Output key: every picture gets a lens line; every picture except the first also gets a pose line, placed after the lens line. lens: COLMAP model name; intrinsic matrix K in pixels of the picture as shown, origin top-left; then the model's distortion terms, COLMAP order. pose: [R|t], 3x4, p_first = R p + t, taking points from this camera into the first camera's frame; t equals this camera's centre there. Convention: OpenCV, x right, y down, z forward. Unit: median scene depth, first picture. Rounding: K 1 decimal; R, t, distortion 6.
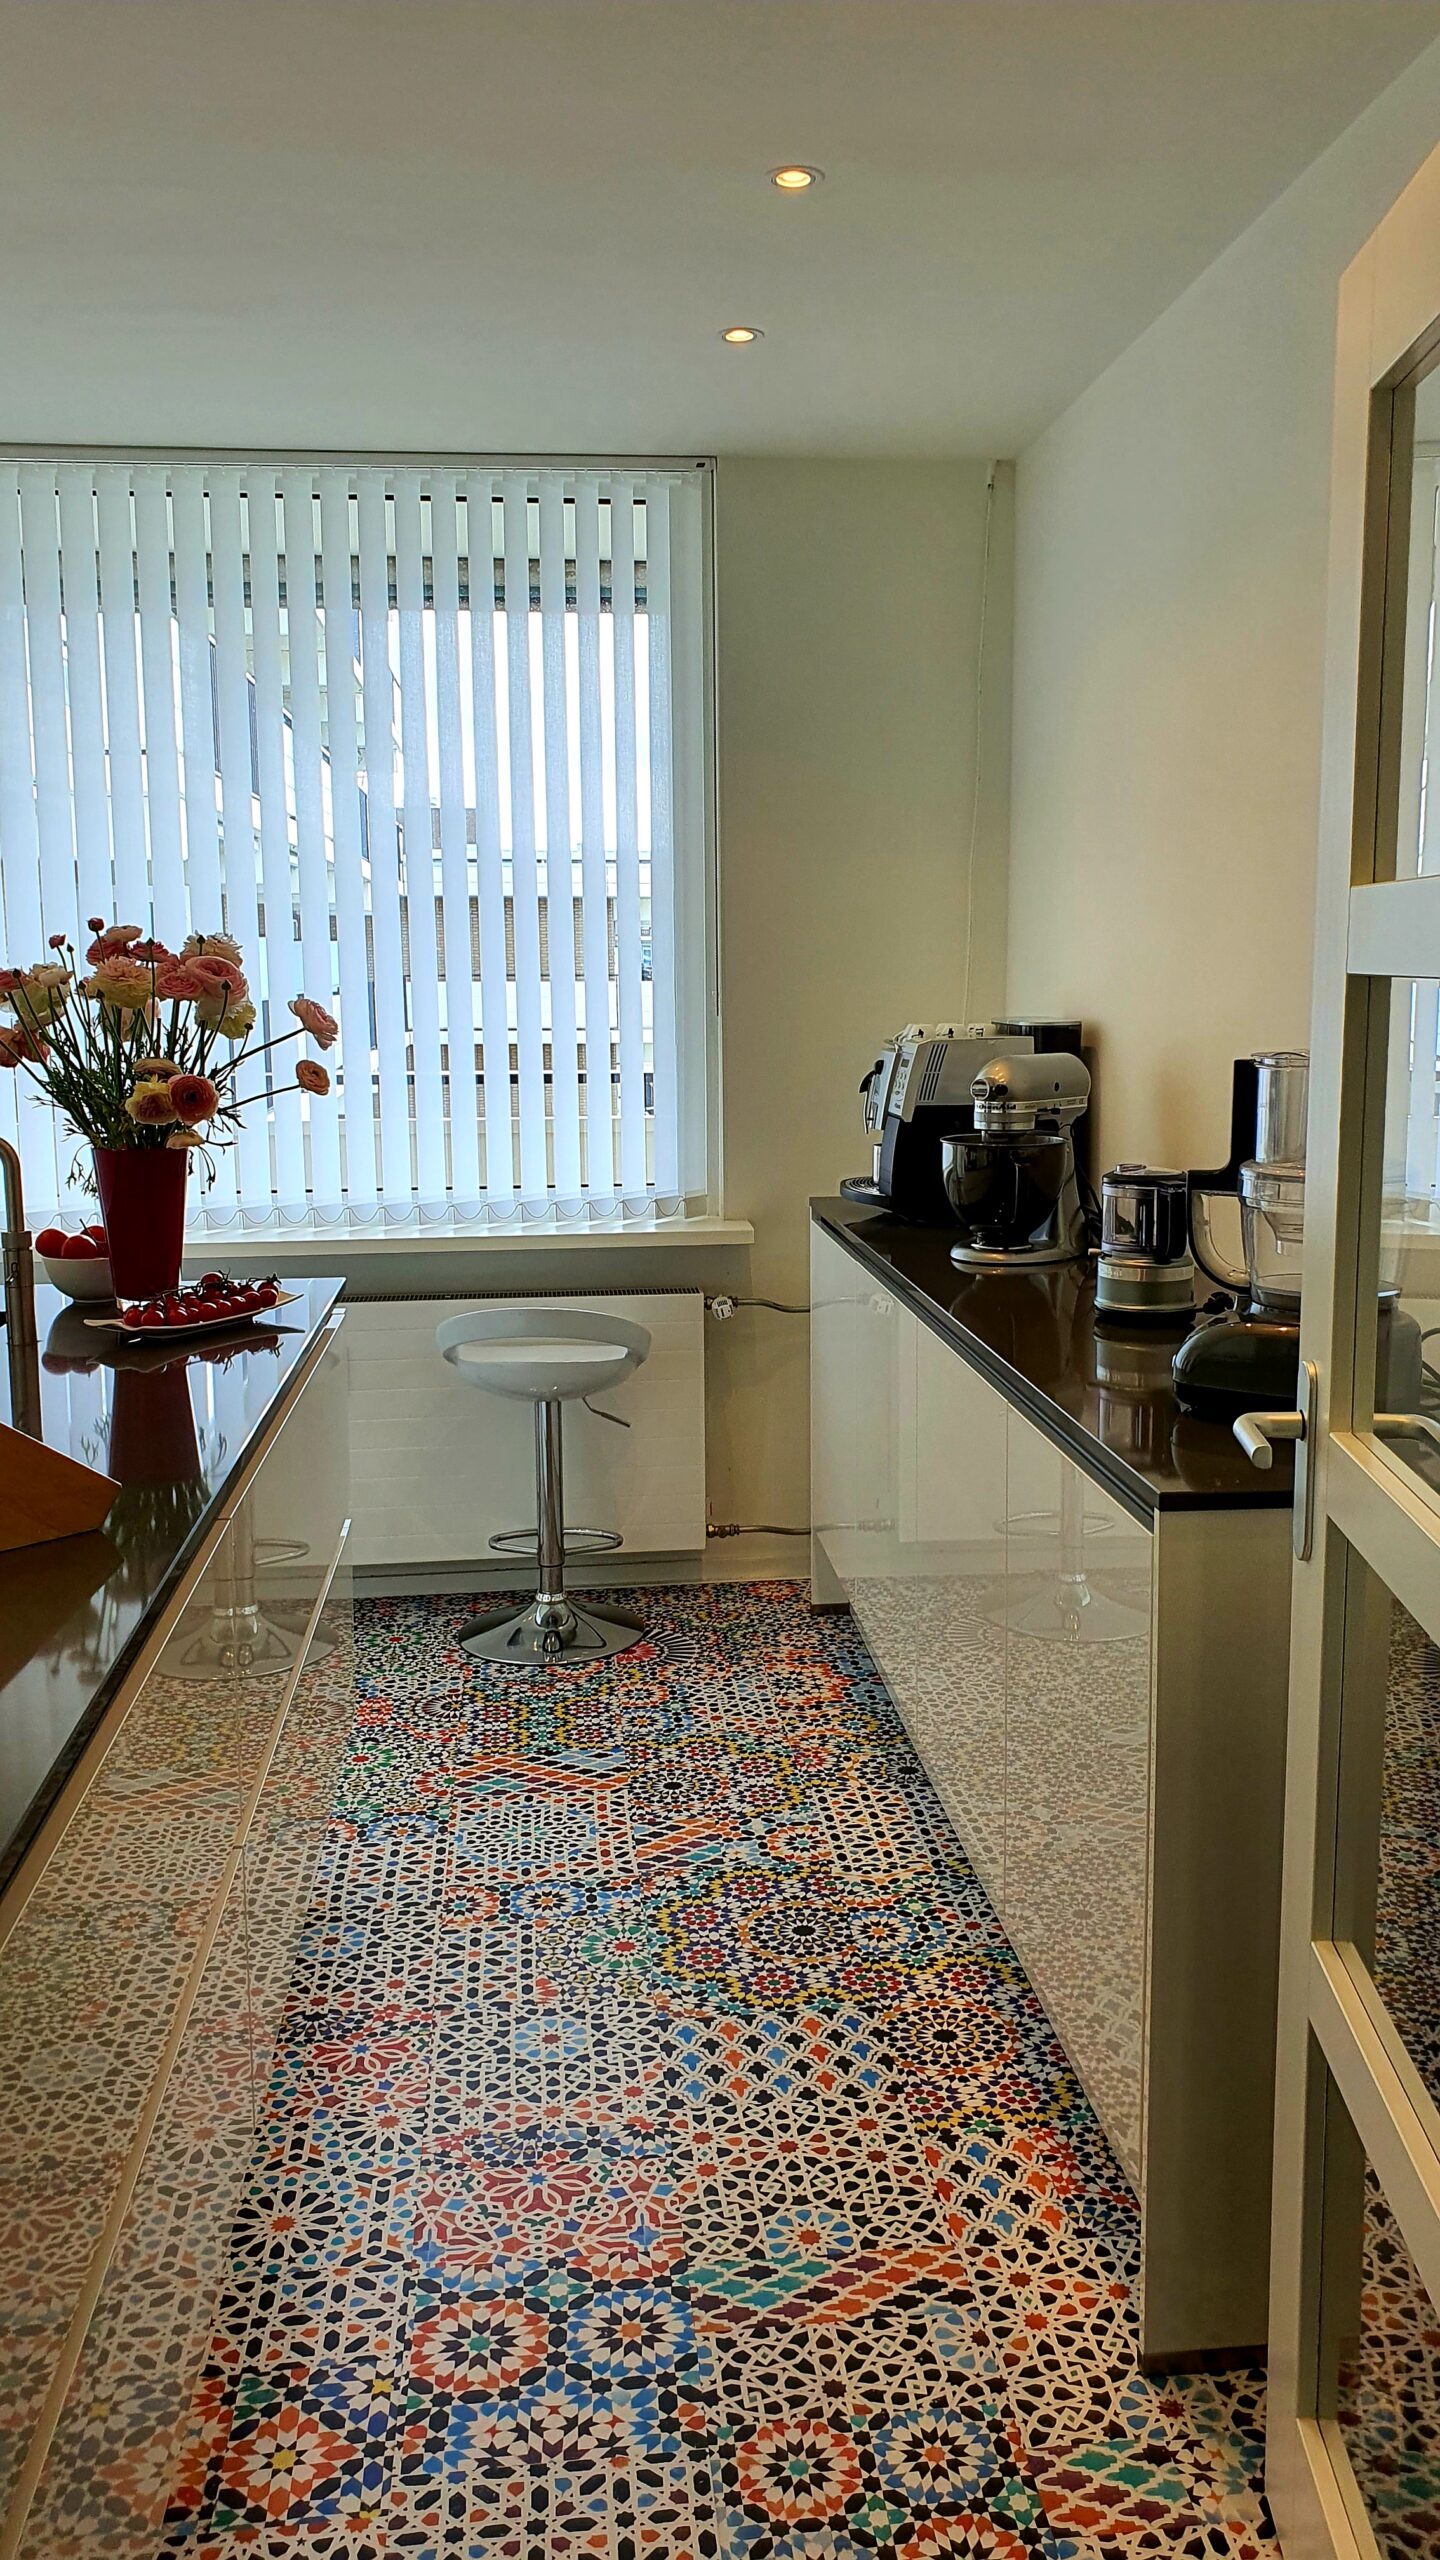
lens RADIAL K [[1996.9, 0, 721.3], [0, 1996.9, 1195.5], [0, 0, 1]] dist [0.192615, -0.624739]
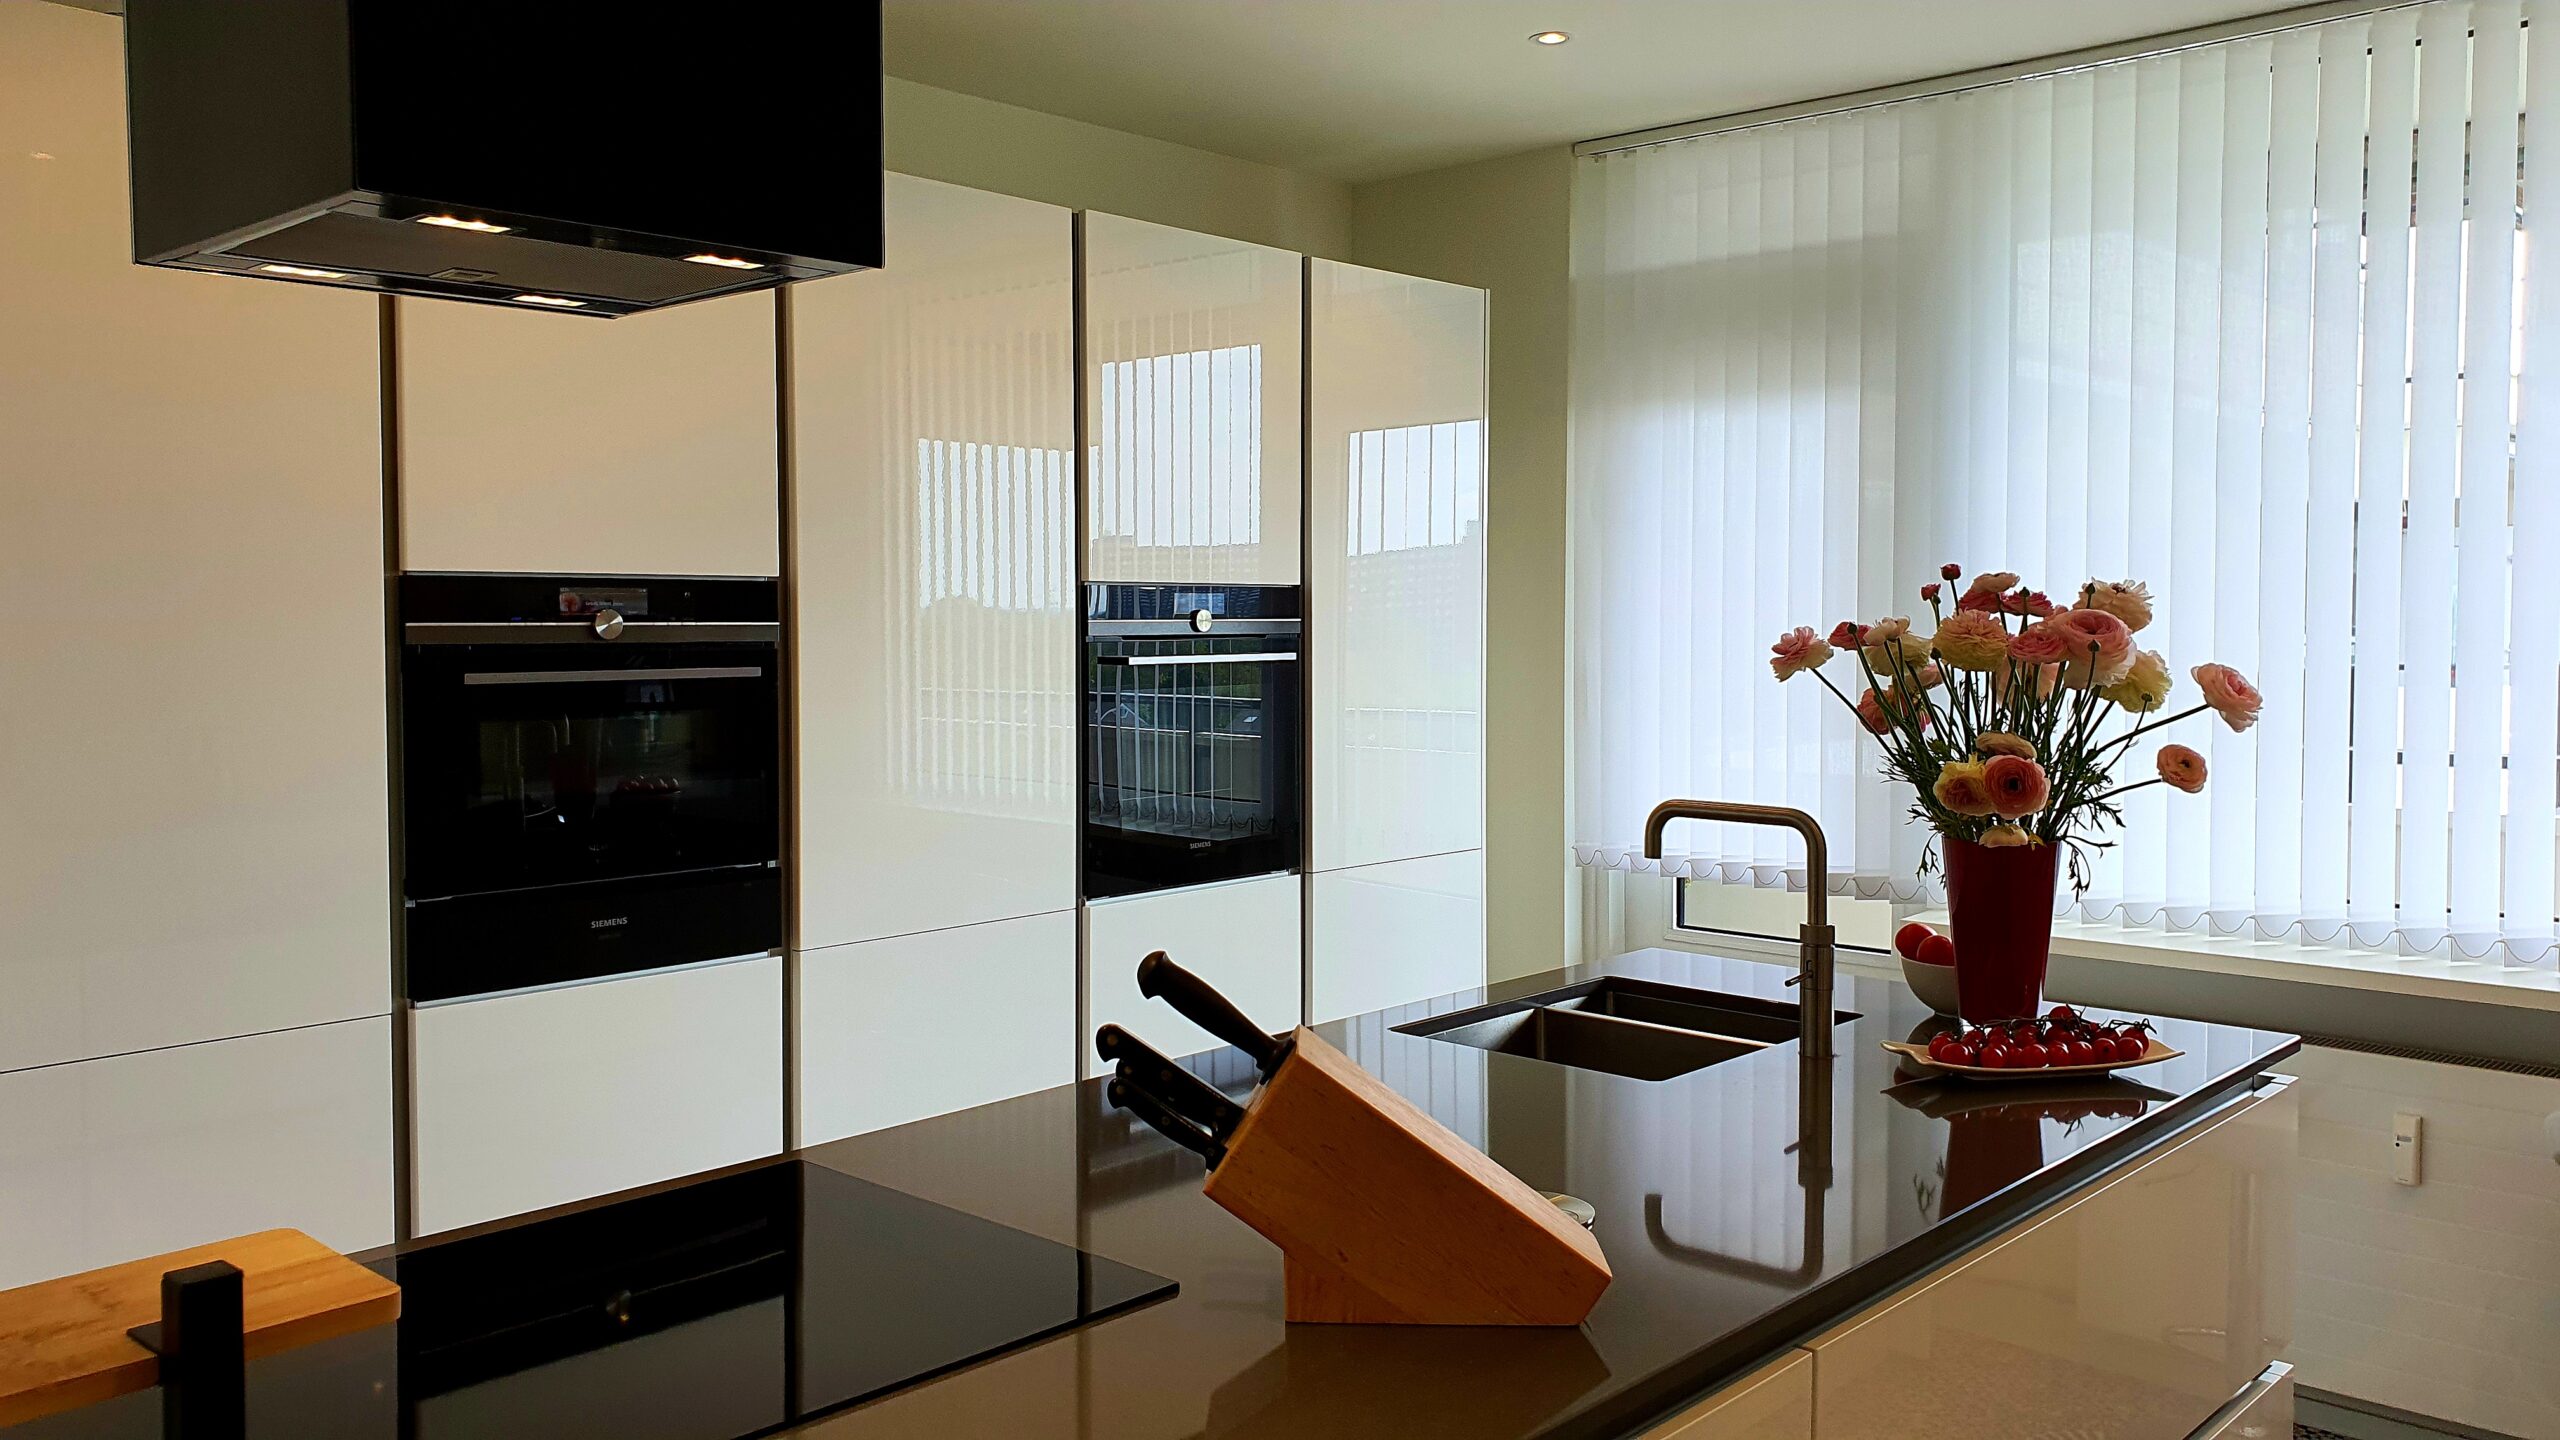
lens RADIAL K [[1996.2, 0, 1238.8], [0, 1996.2, 690.4], [0, 0, 1]] dist [0.047909, -0.067955]
pose [[0.661090, 0.036943, -0.749396, 0.099684], [-0.092853, 0.995138, -0.032854, -0.024500], [0.744539, 0.091303, 0.661306, 0.193086]]
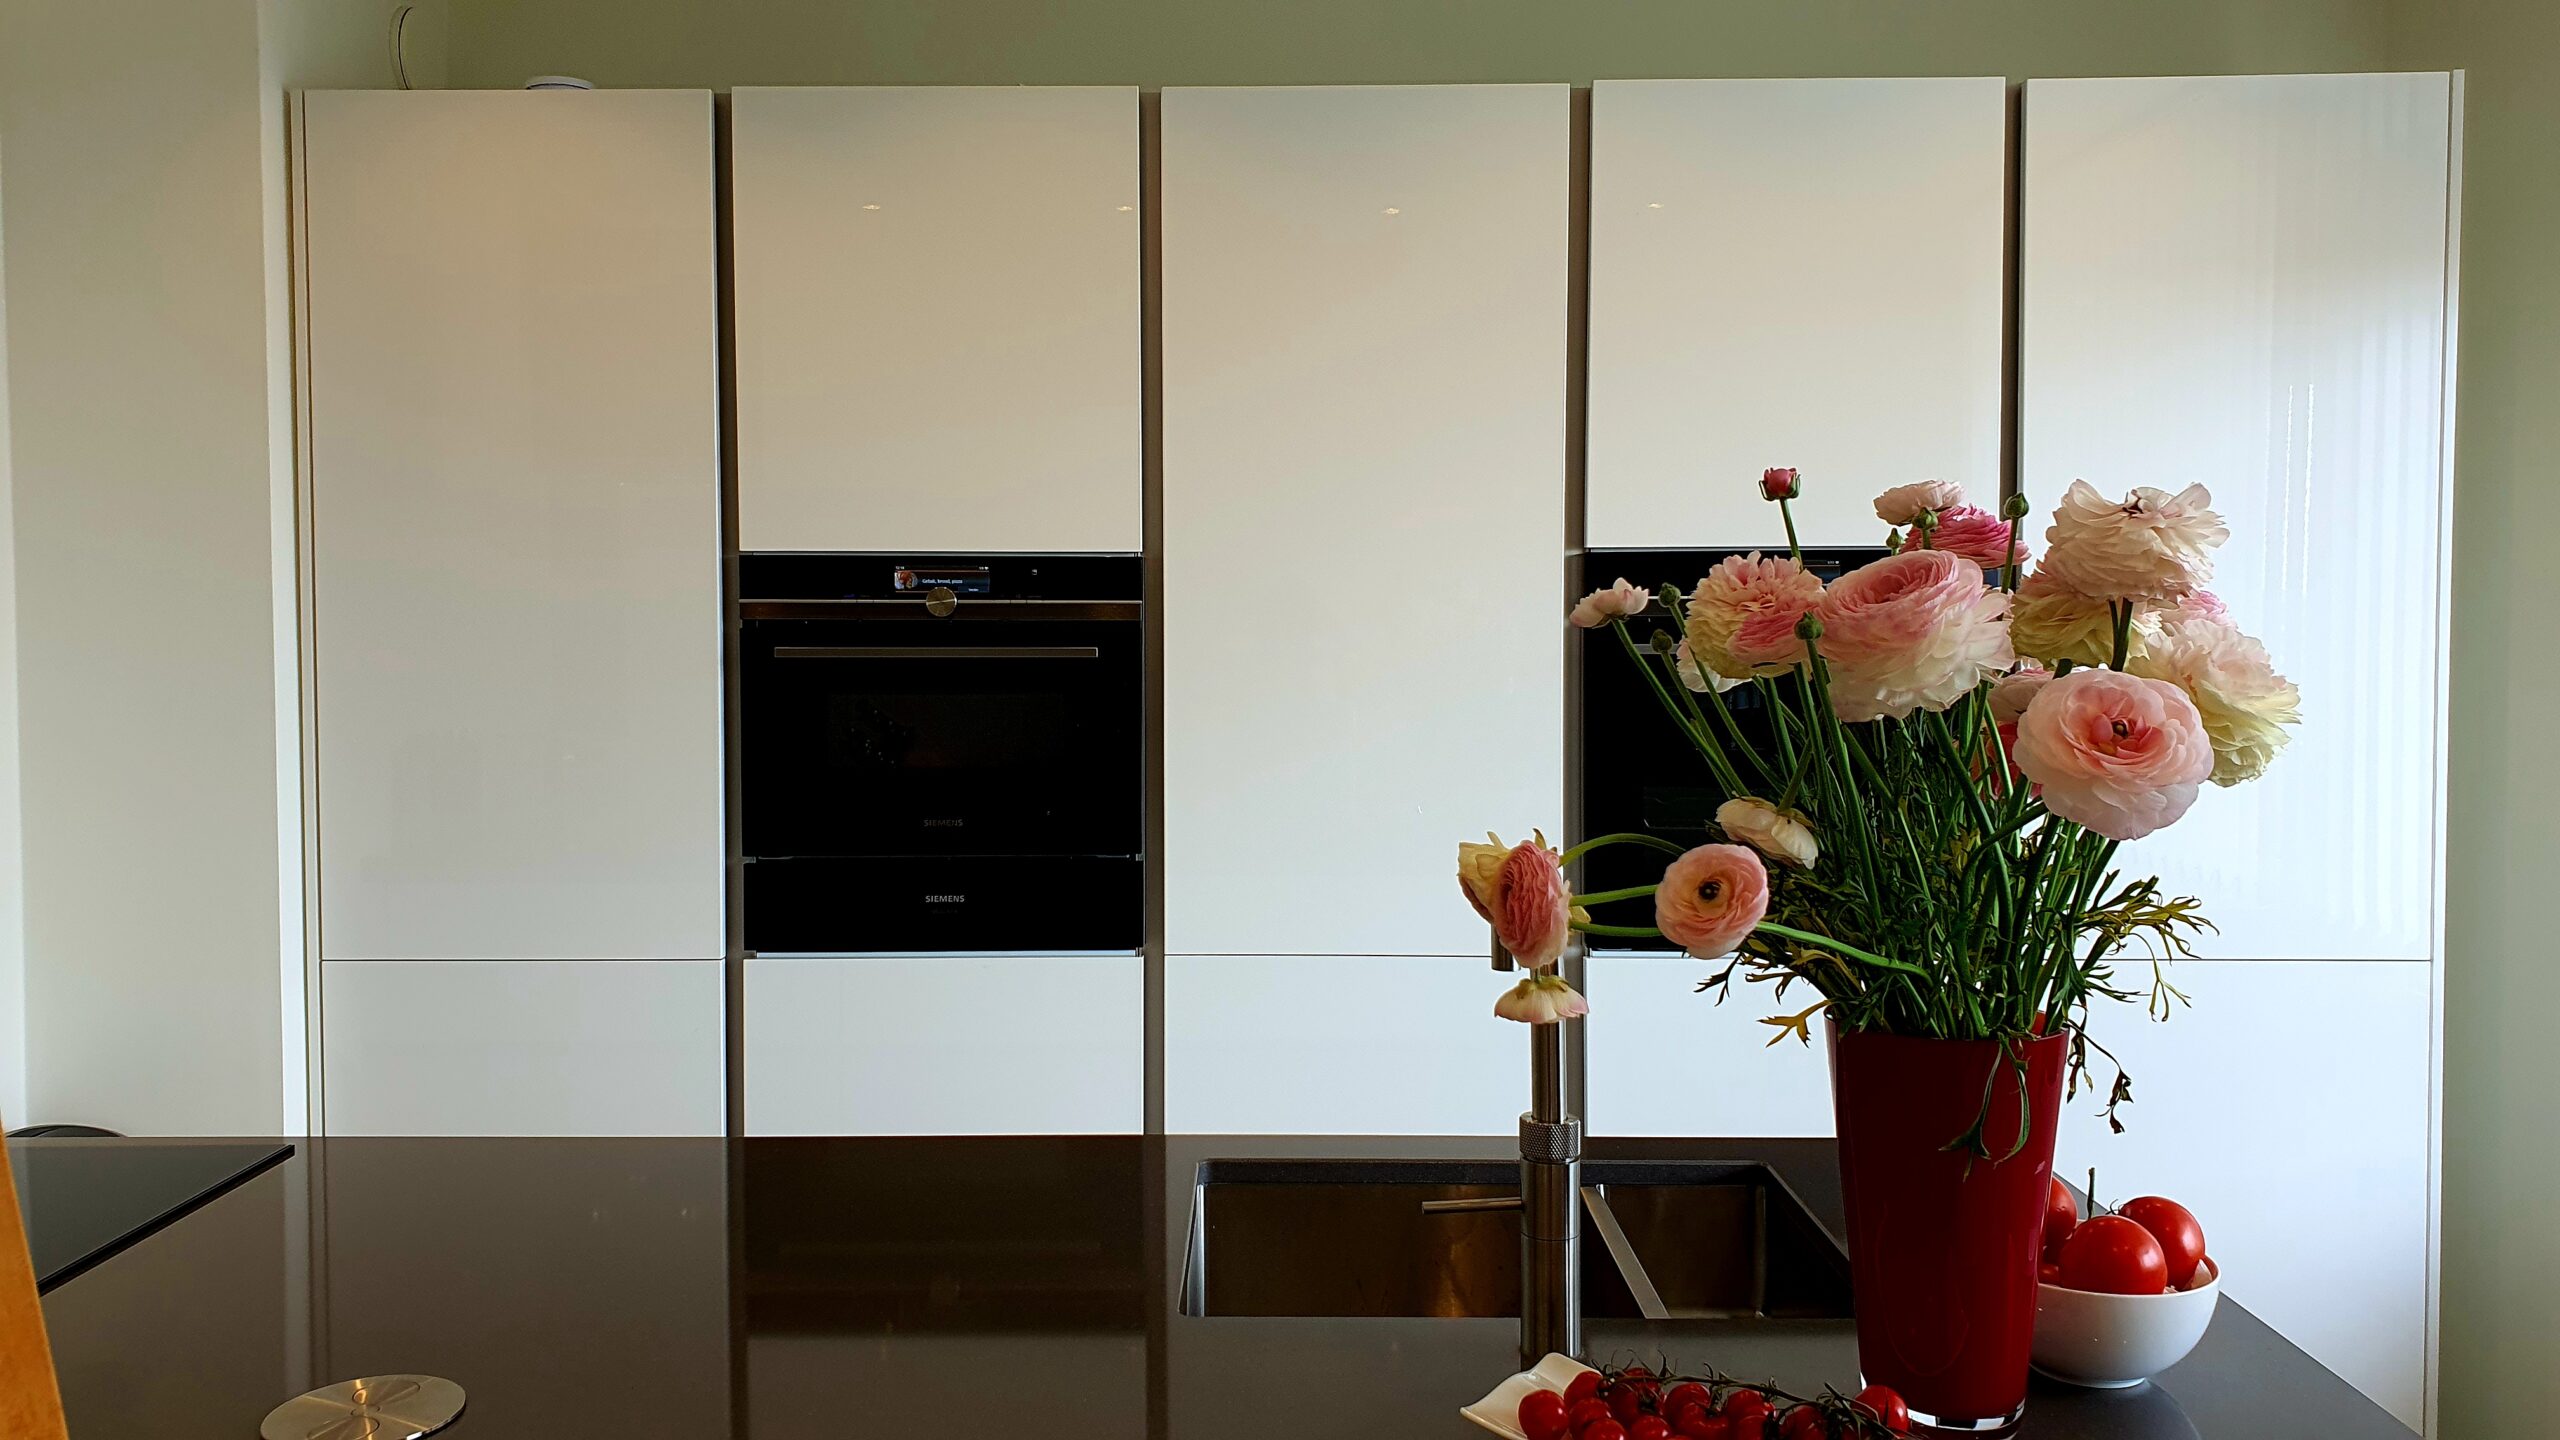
lens RADIAL K [[1918.6, 0, 1277.9], [0, 1918.6, 666.9], [0, 0, 1]] dist [0.178074, -0.162029]
pose [[-0.088829, 0.039229, -0.995274, 0.091624], [-0.113712, 0.992292, 0.049260, -0.082041], [0.989535, 0.117550, -0.083684, 0.742266]]
